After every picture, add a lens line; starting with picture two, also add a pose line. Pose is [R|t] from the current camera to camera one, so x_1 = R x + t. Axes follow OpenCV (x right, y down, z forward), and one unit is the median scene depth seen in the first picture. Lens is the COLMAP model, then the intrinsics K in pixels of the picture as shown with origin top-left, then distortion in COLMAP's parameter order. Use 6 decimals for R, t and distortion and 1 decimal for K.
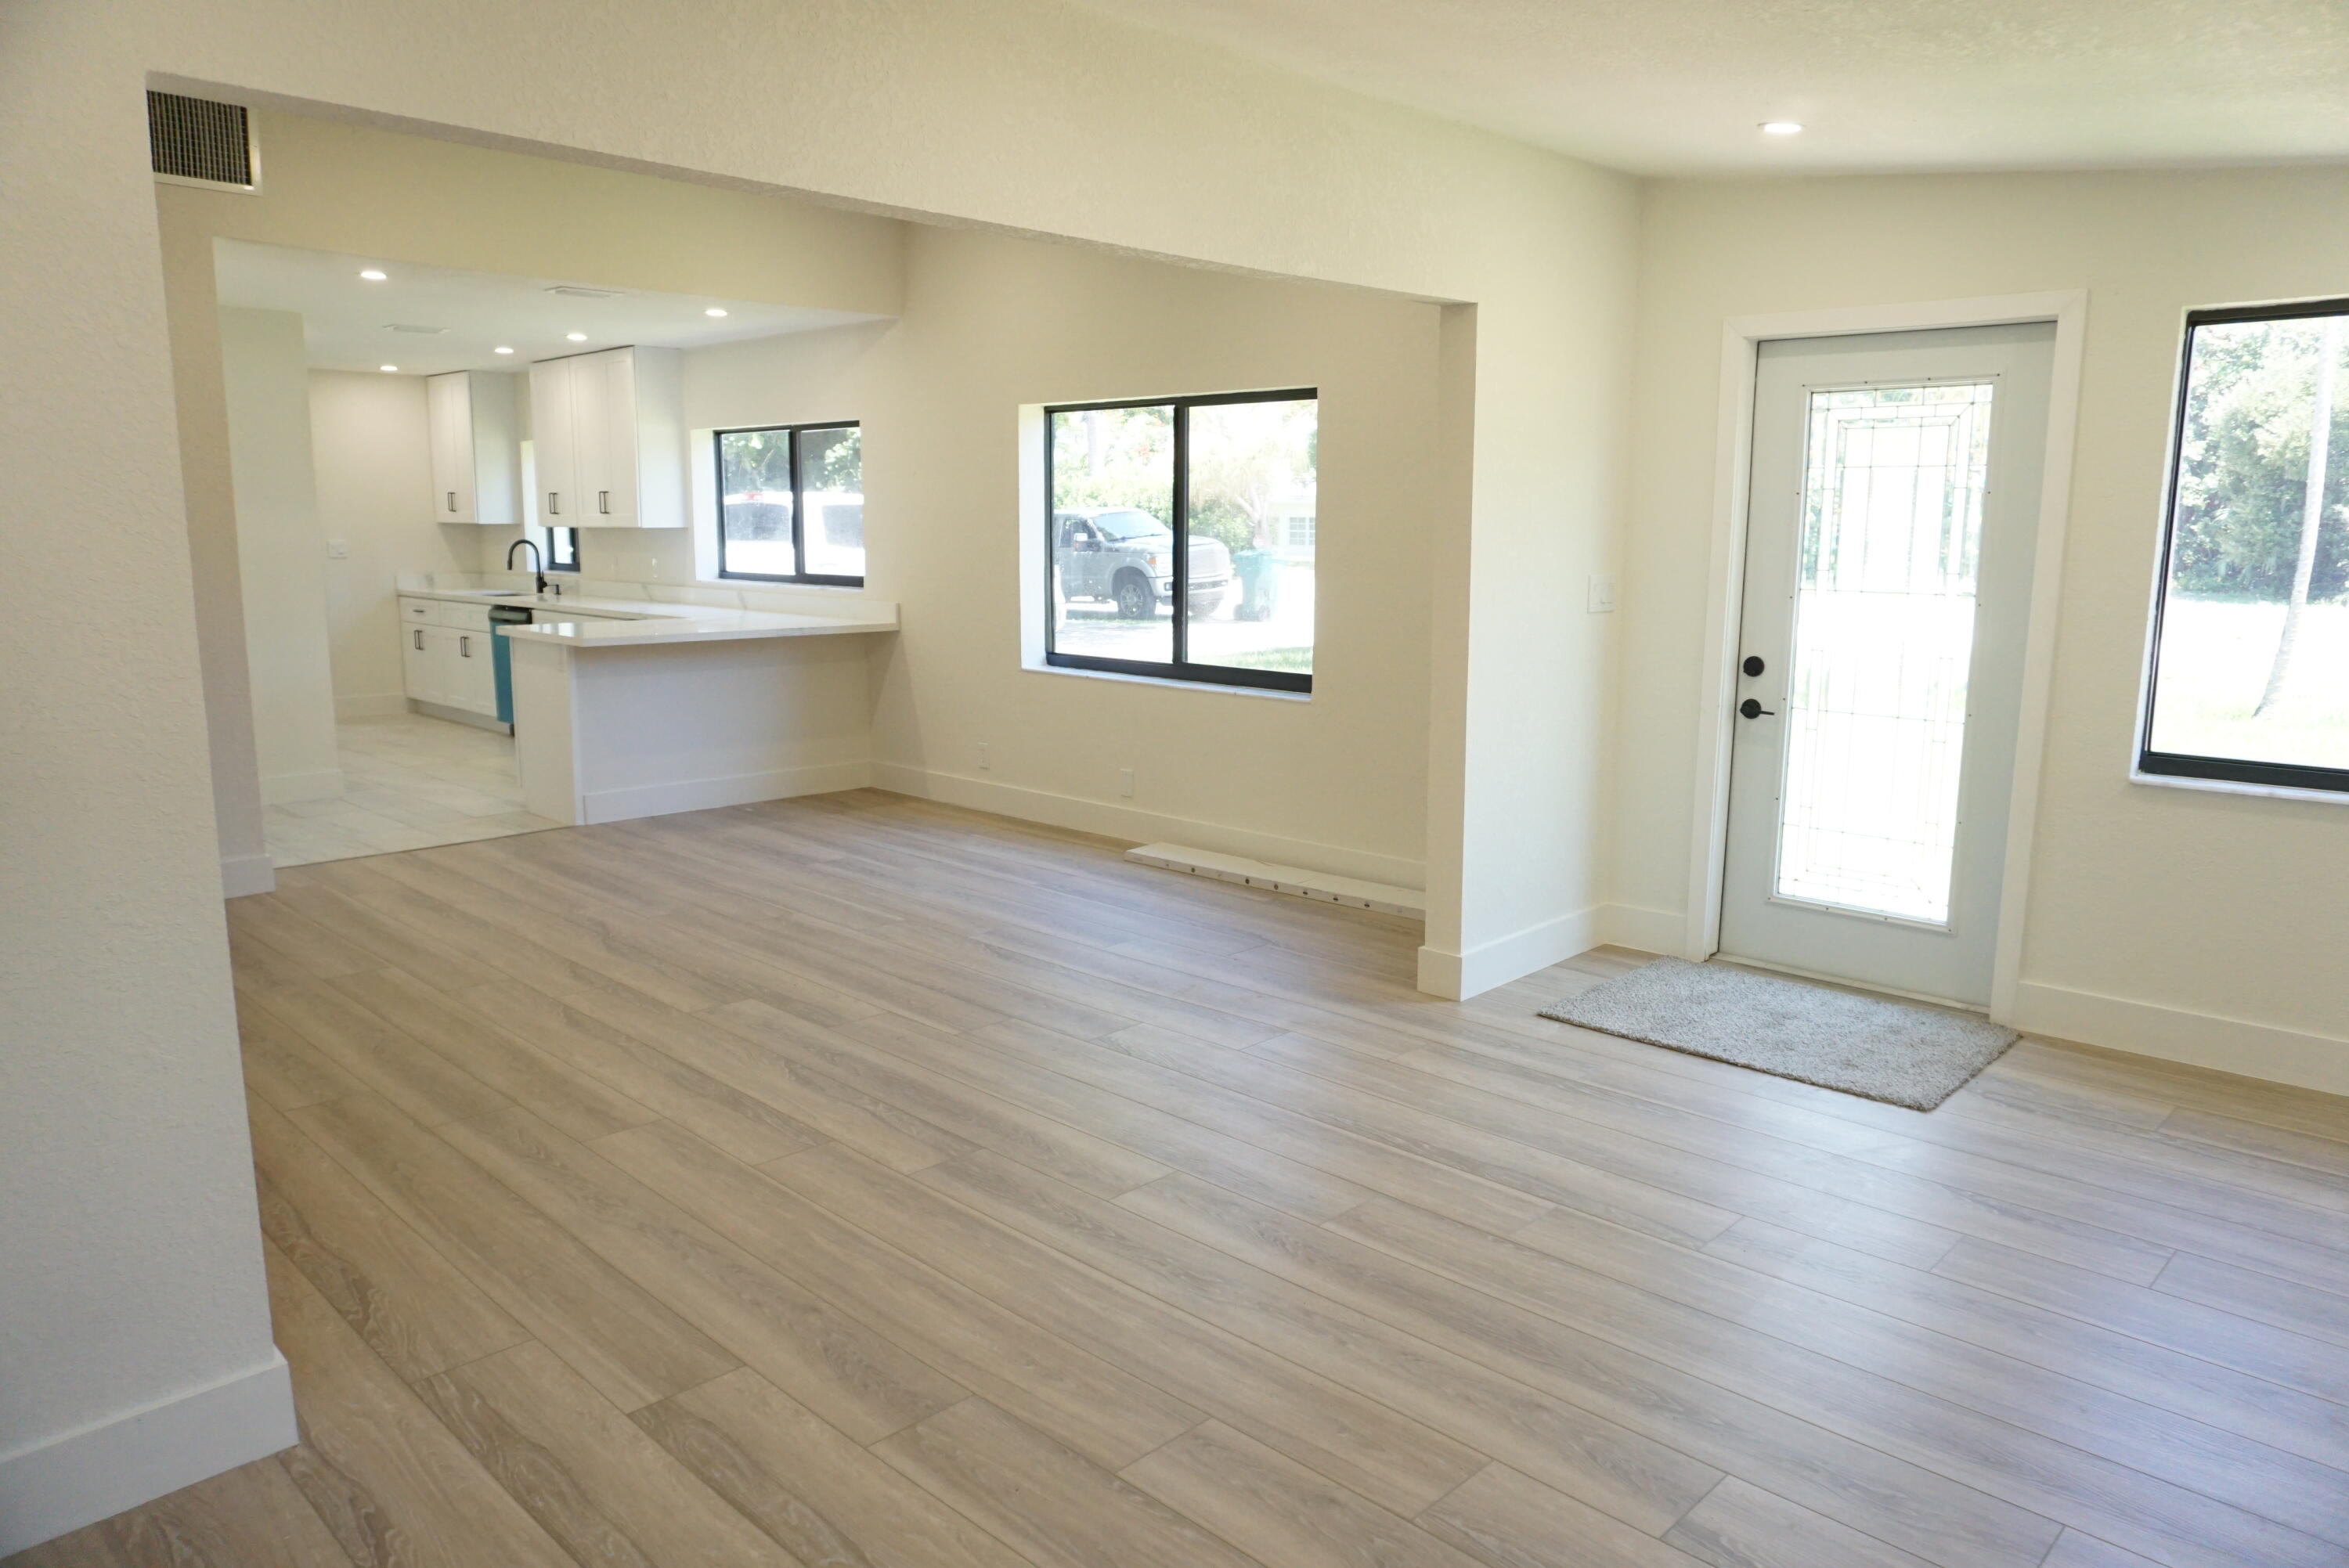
lens RADIAL K [[1565.4, 0, 1163.4], [0, 1565.4, 789.2], [0, 0, 1]] dist [-0.052164, 0.034063]
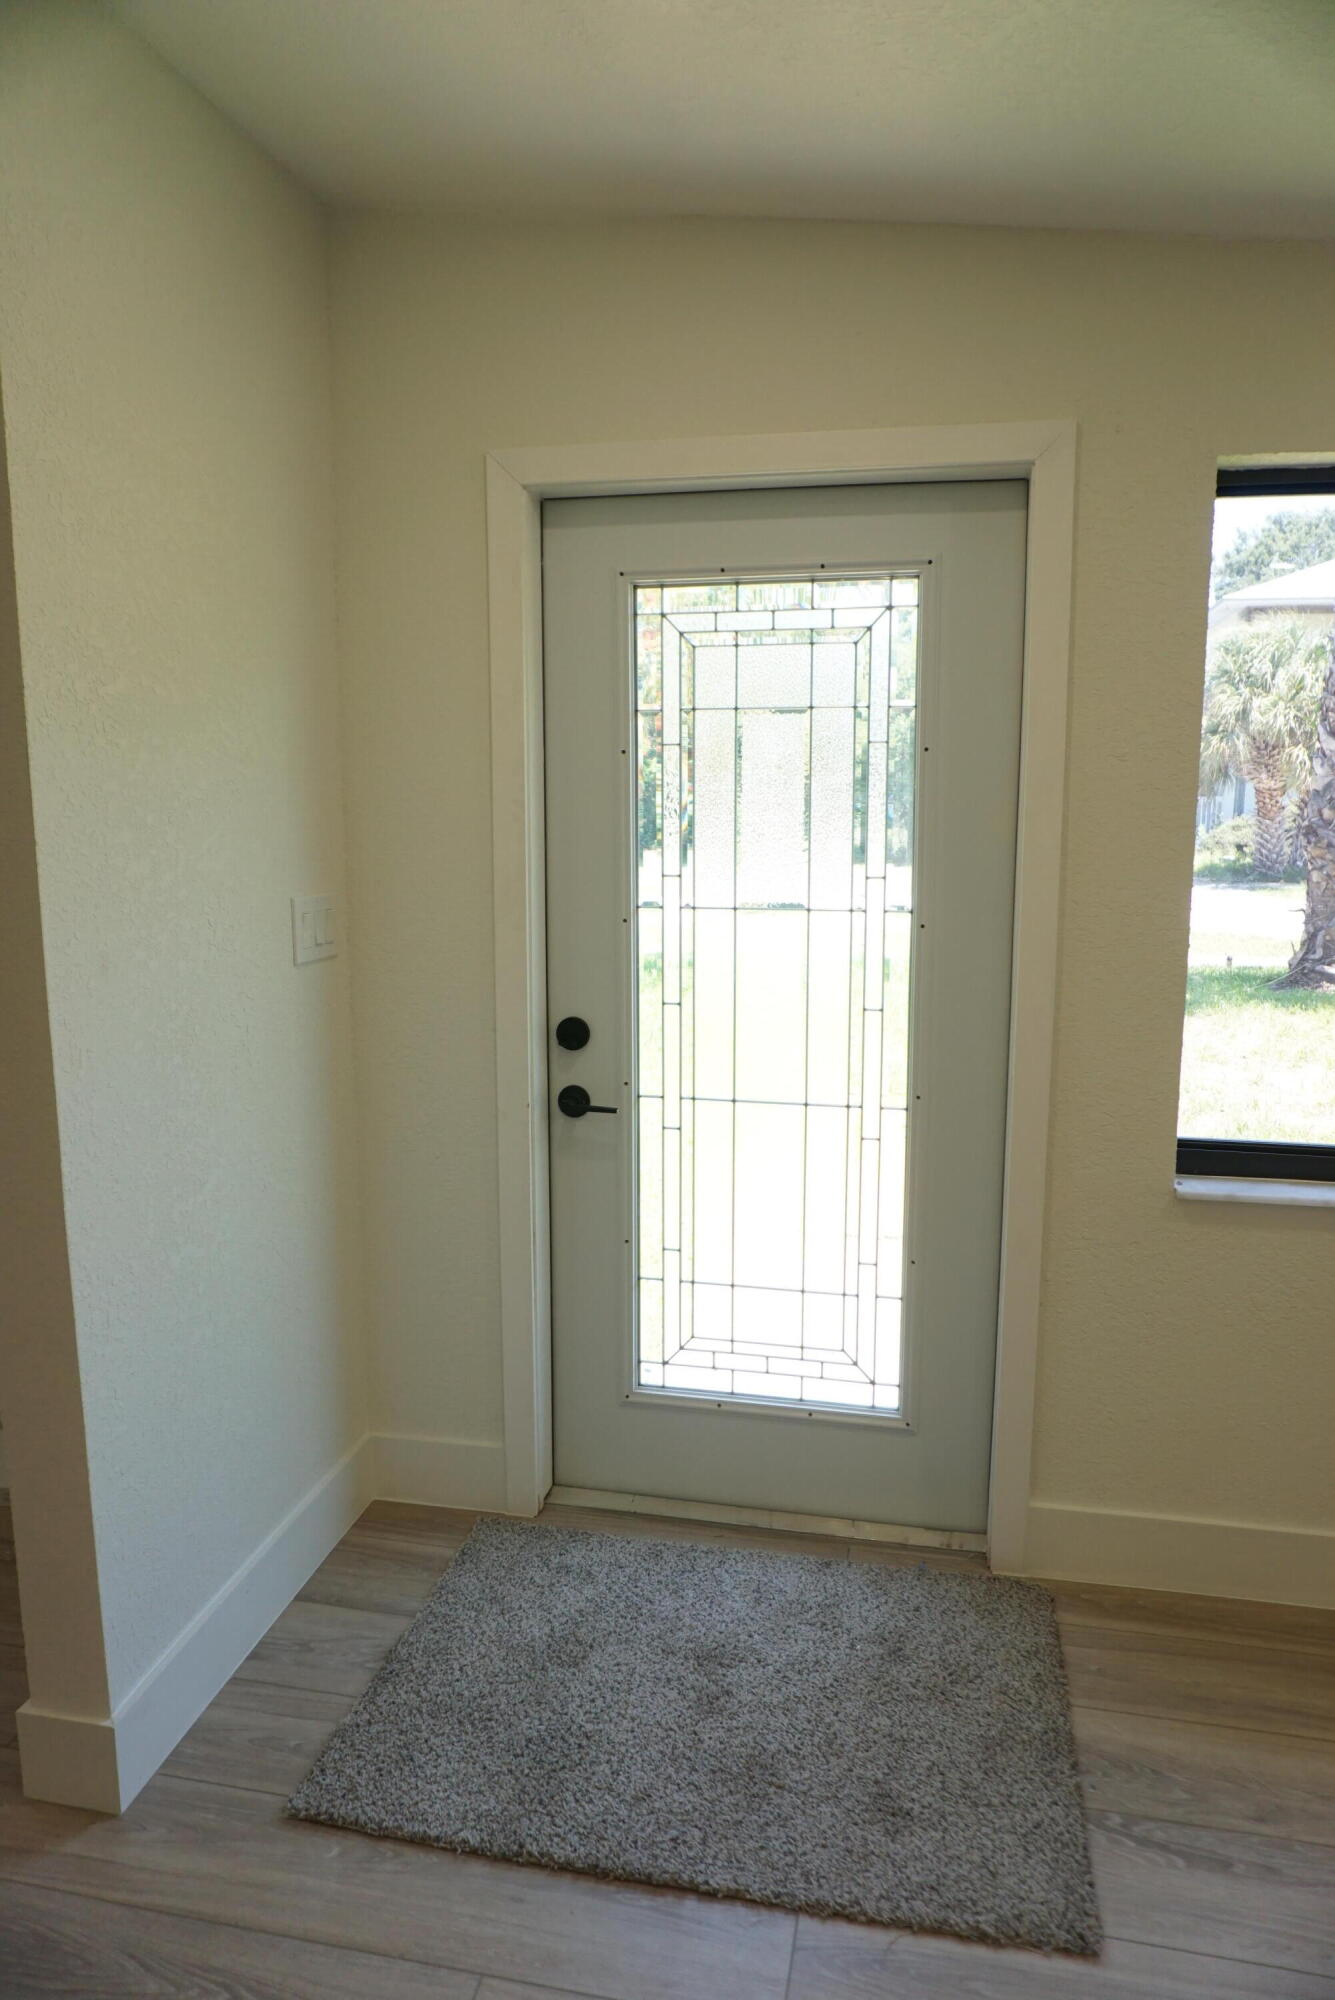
lens RADIAL K [[1333.0, 0, 665.4], [0, 1333.0, 1004.4], [0, 0, 1]] dist [-0.052164, 0.034063]
pose [[0.841865, -0.083067, 0.533257, 0.138383], [0.094748, 0.995486, 0.005489, -0.095041], [-0.531306, 0.045904, 0.845936, 0.565056]]
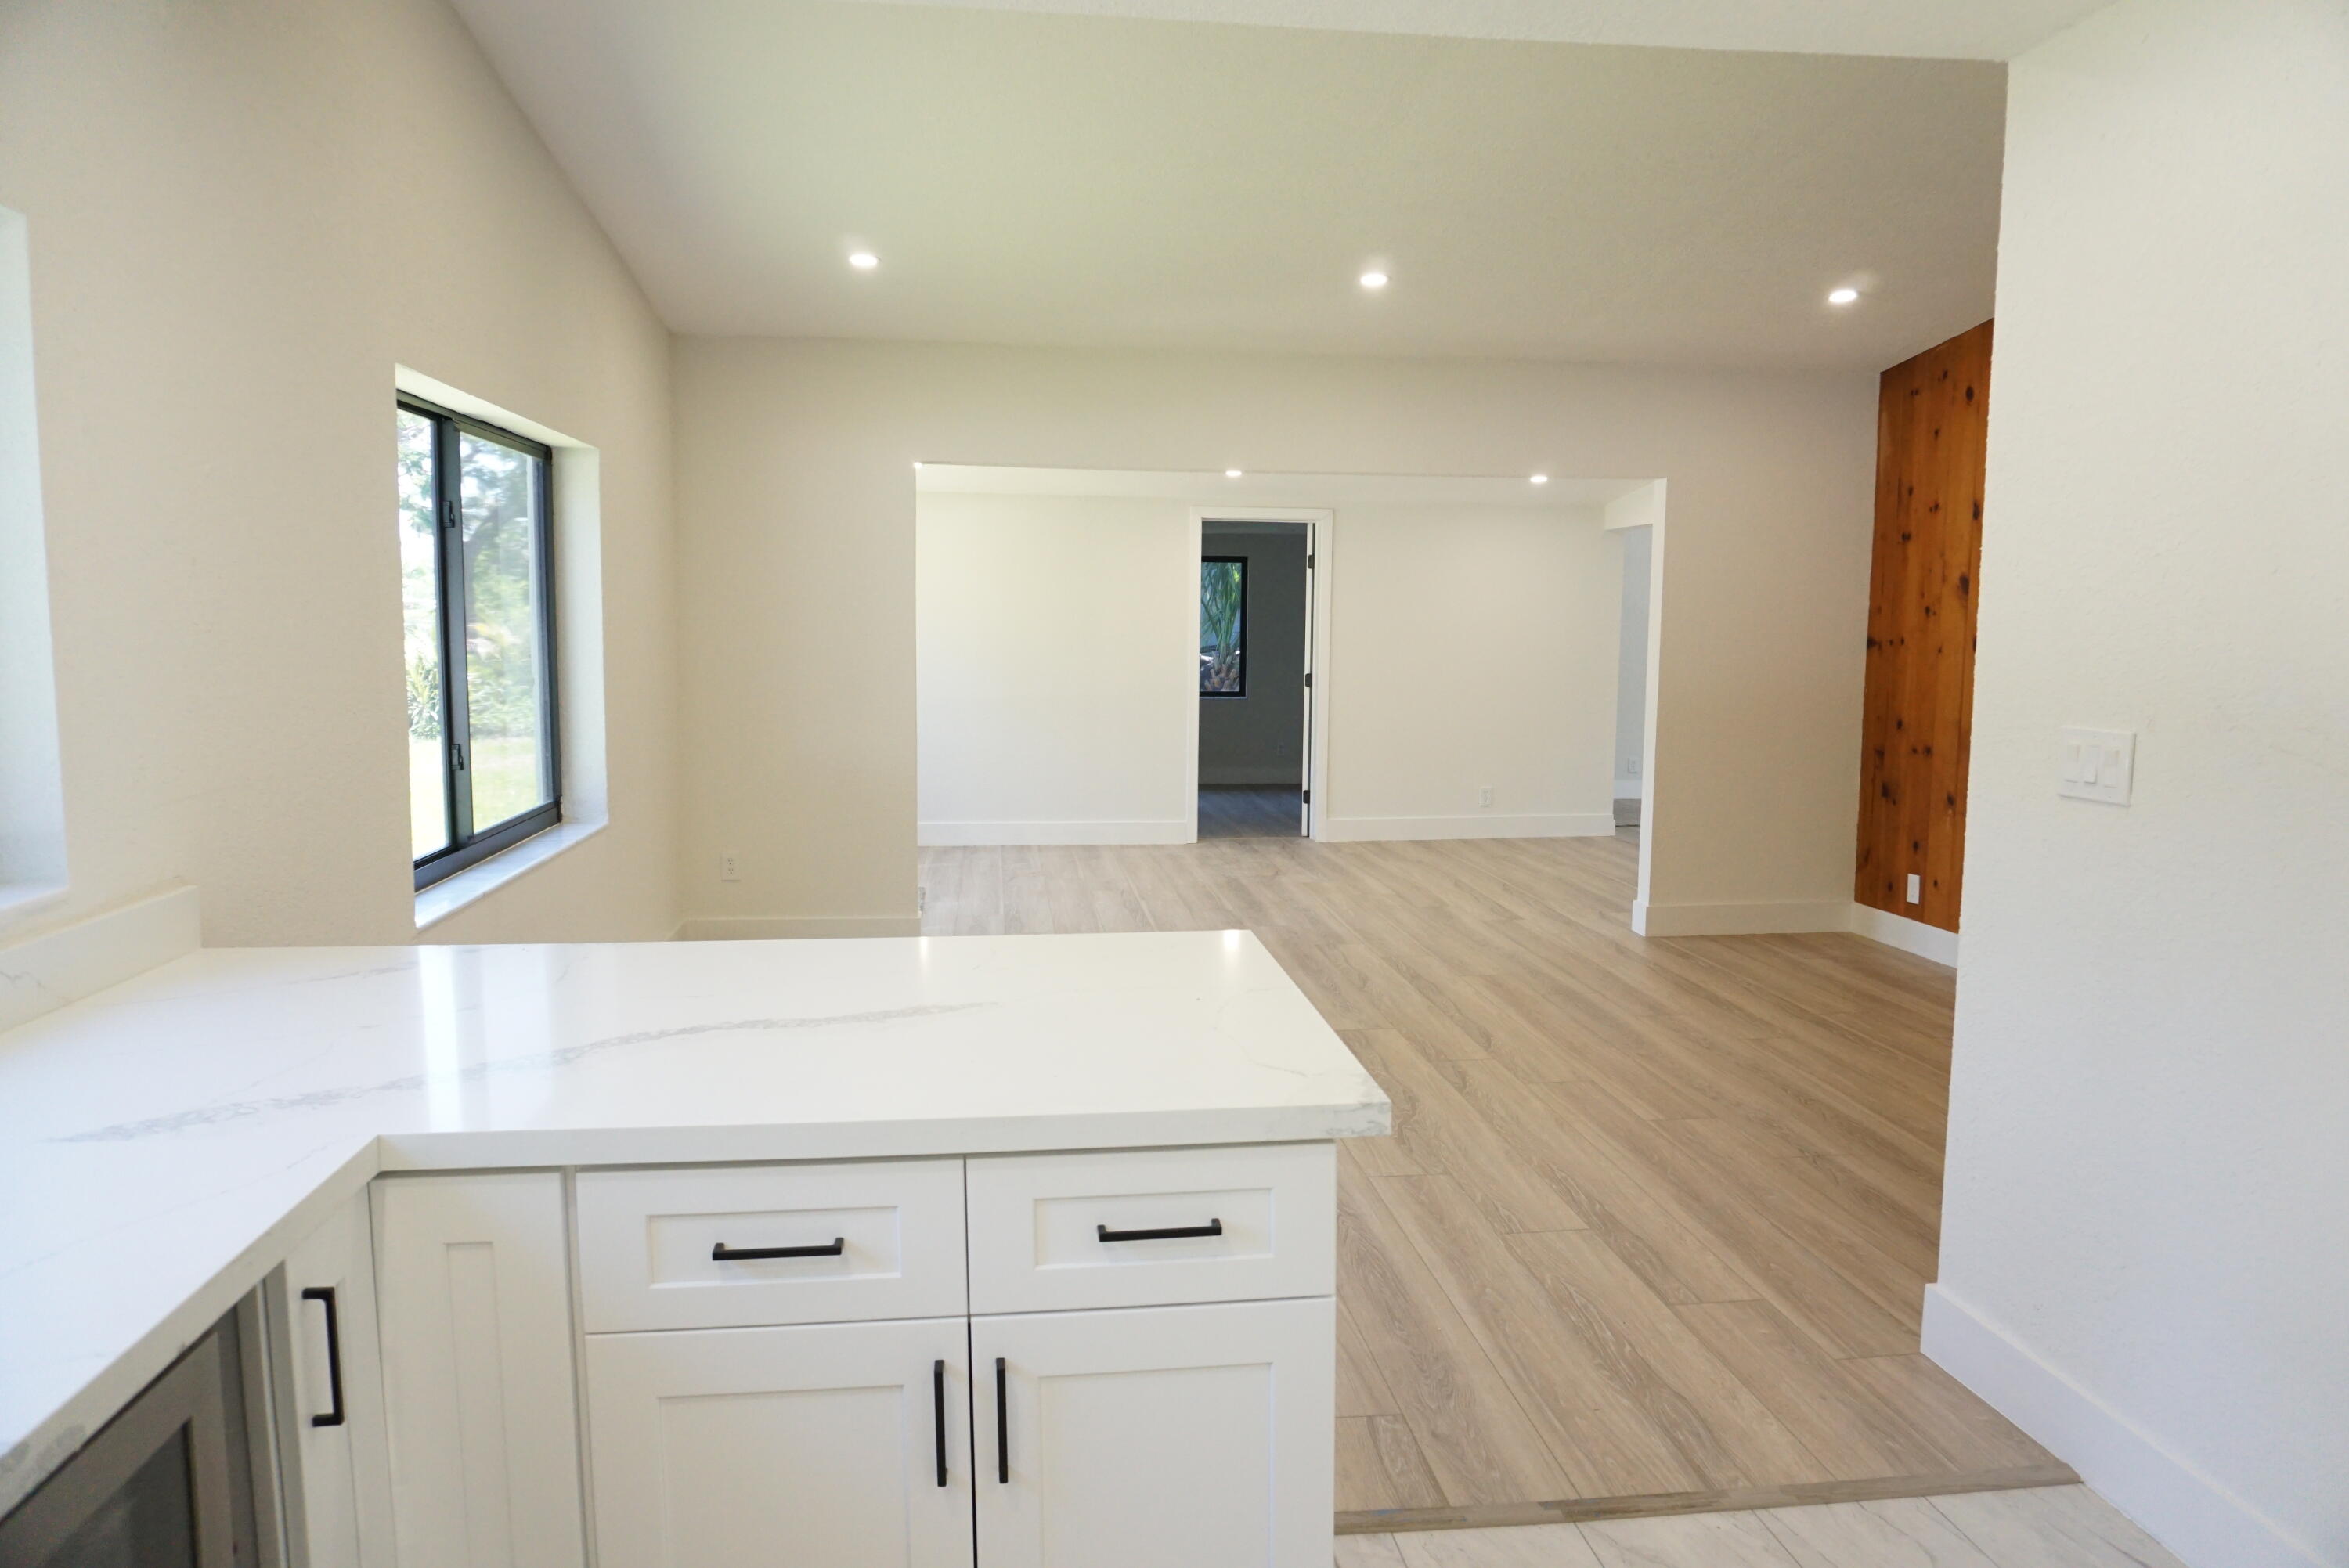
lens RADIAL K [[1565.4, 0, 1160.1], [0, 1565.4, 784.7], [0, 0, 1]] dist [-0.052164, 0.034063]
pose [[-0.776223, -0.076775, 0.625766, -0.872552], [0.097718, 0.965912, 0.239720, -0.328768], [-0.622839, 0.247224, -0.742261, 1.895274]]
